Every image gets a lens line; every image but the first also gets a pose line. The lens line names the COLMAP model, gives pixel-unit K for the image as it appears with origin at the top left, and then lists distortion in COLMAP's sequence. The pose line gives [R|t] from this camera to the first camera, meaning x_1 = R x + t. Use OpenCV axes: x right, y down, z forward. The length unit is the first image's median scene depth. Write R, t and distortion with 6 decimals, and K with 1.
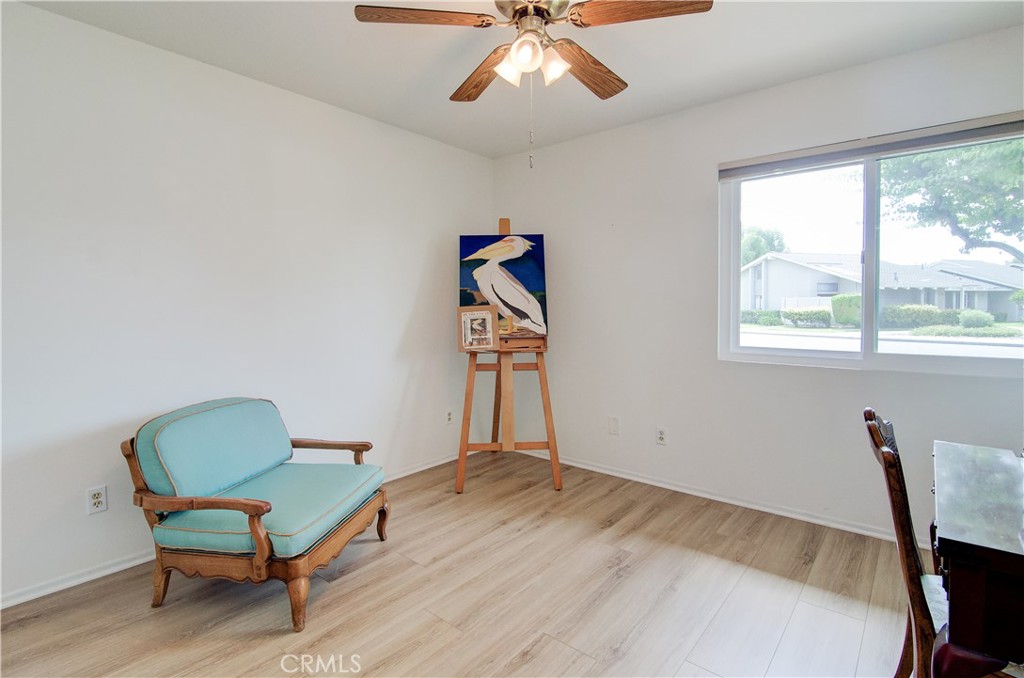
lens RADIAL K [[498.1, 0, 534.1], [0, 498.1, 322.5], [0, 0, 1]] dist [-0.000963, -0.001350]
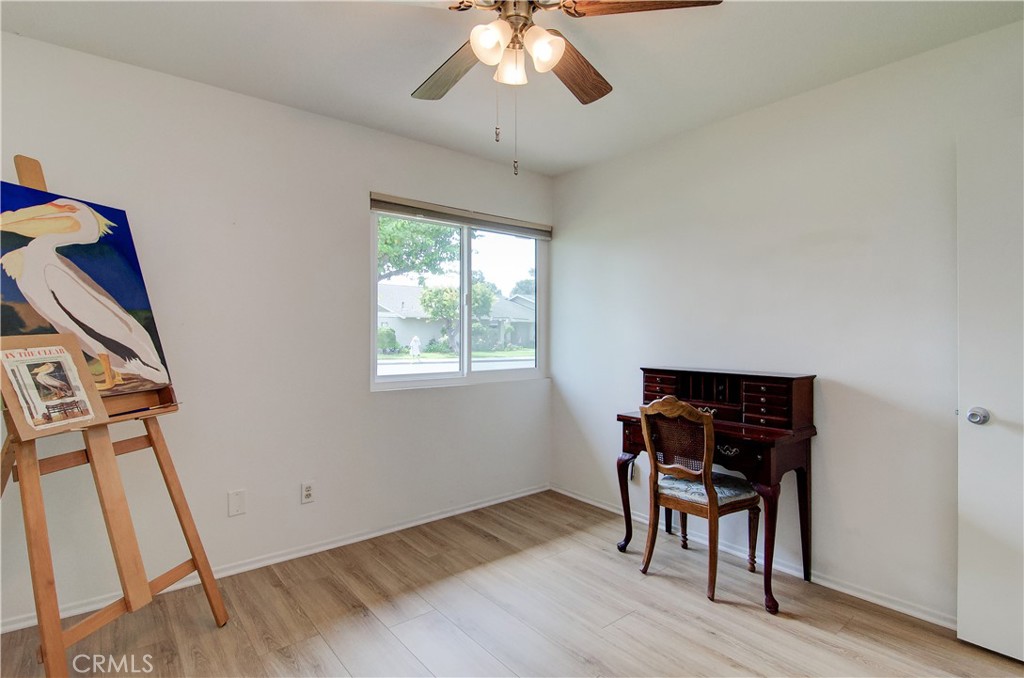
lens RADIAL K [[498.1, 0, 515.8], [0, 498.1, 337.2], [0, 0, 1]] dist [-0.000963, -0.001350]
pose [[0.214219, -0.001945, 0.976784, -0.473933], [0.026549, 0.999640, -0.003832, -0.018235], [-0.976425, 0.026753, 0.214194, 0.470070]]
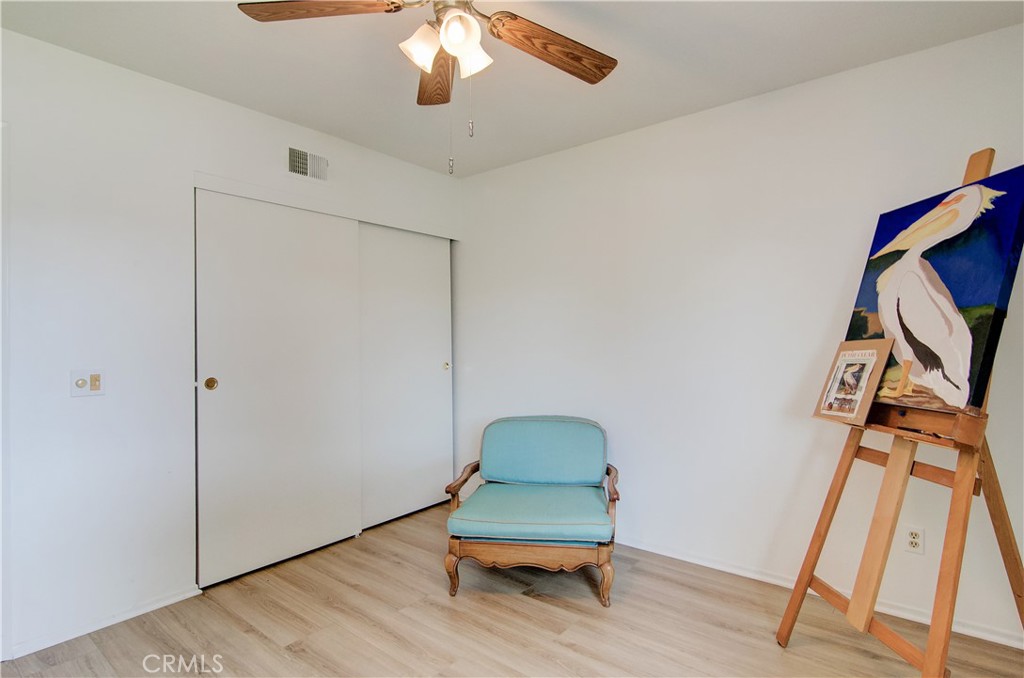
lens RADIAL K [[531.3, 0, 513.0], [0, 531.3, 343.1], [0, 0, 1]] dist [0.000638, -0.001643]
pose [[-0.021020, 0.007583, -0.999750, 0.481957], [-0.030571, 0.999499, 0.008224, -0.023690], [0.999312, 0.030736, -0.020777, 0.635630]]
